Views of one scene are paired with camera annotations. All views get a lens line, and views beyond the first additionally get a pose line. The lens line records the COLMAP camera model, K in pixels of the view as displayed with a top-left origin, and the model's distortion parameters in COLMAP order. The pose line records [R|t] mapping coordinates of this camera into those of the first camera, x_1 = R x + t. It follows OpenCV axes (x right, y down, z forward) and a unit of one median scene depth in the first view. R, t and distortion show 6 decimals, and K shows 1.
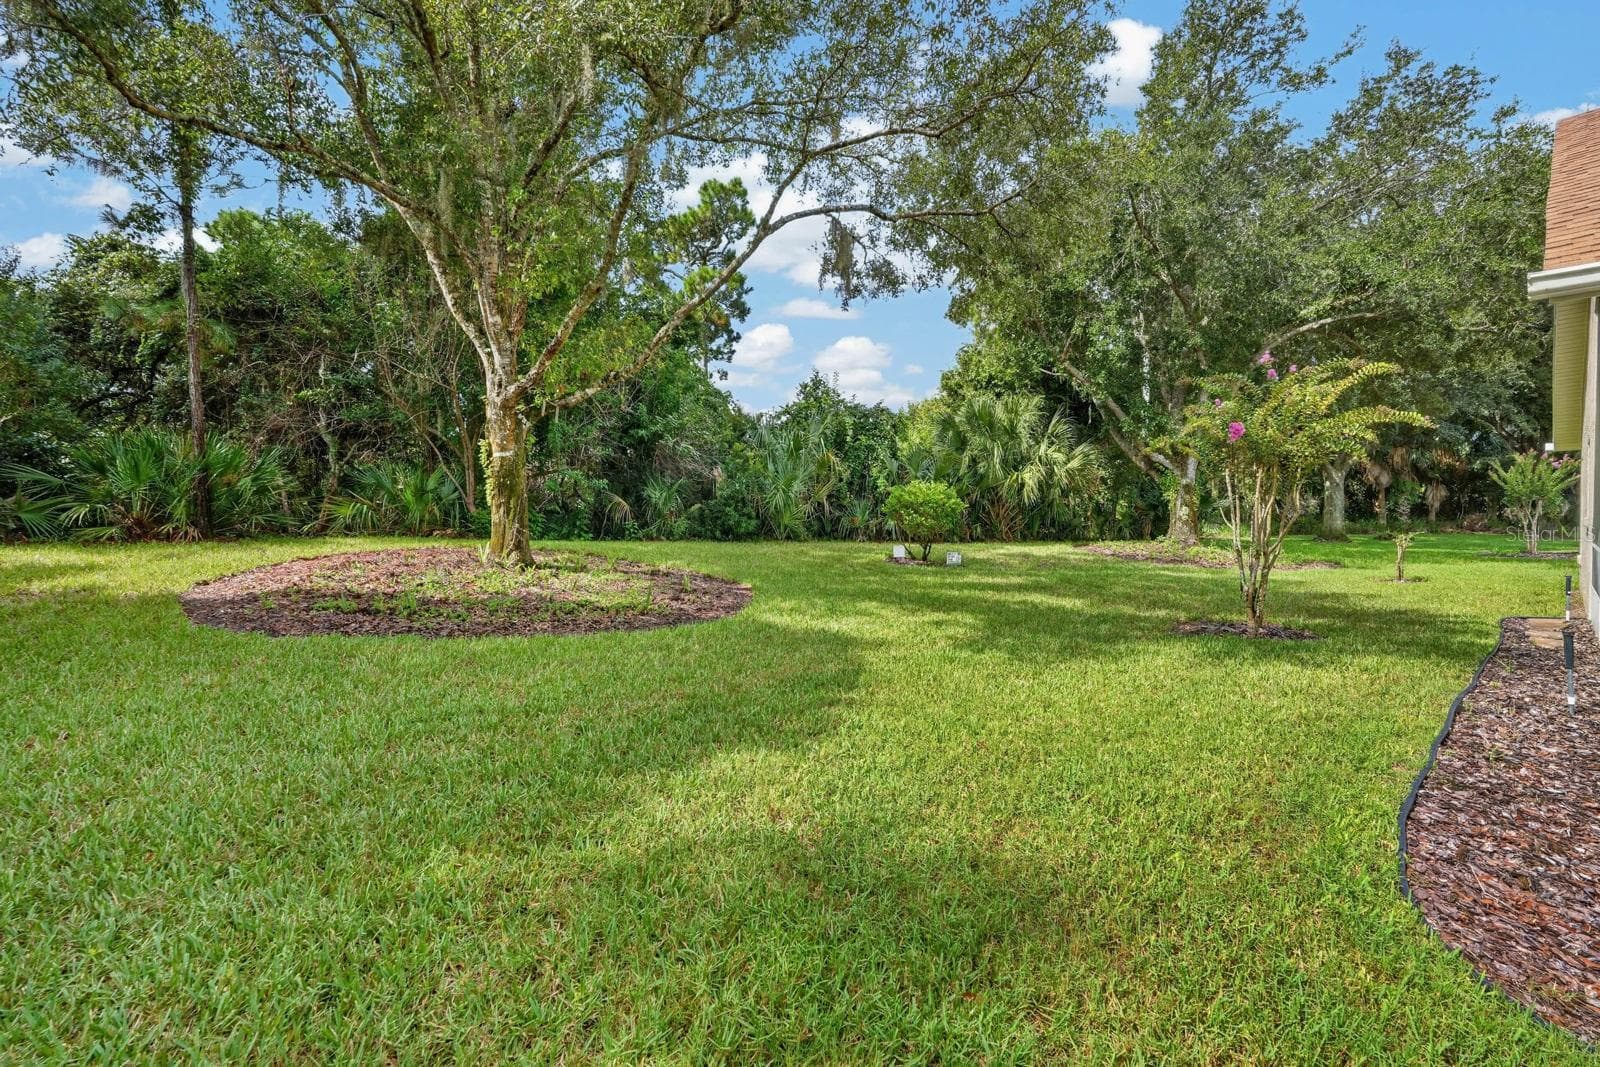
lens RADIAL K [[717.4, 0, 798.2], [0, 717.4, 540.0], [0, 0, 1]] dist [-0.010692, 0.000740]
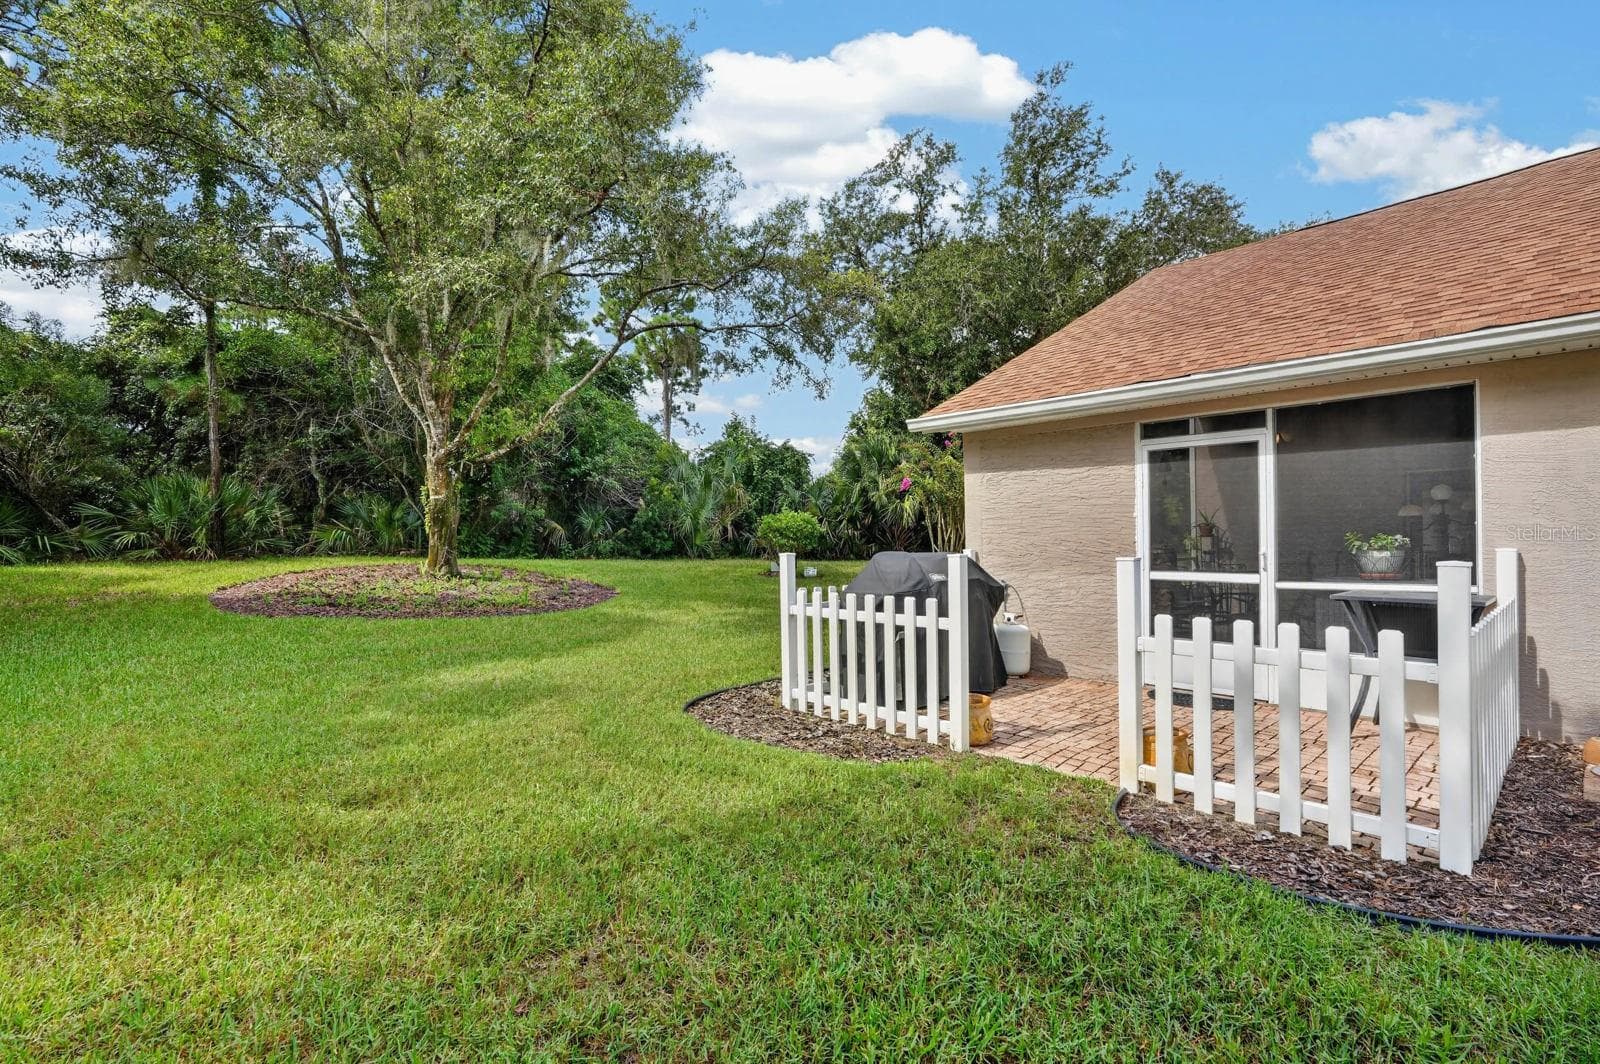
lens RADIAL K [[717.4, 0, 802.6], [0, 717.4, 536.5], [0, 0, 1]] dist [-0.010692, 0.000740]
pose [[0.999978, -0.003219, 0.005800, 0.212545], [0.003396, 0.999522, -0.030725, 0.002494], [-0.005698, 0.030744, 0.999511, -0.290187]]
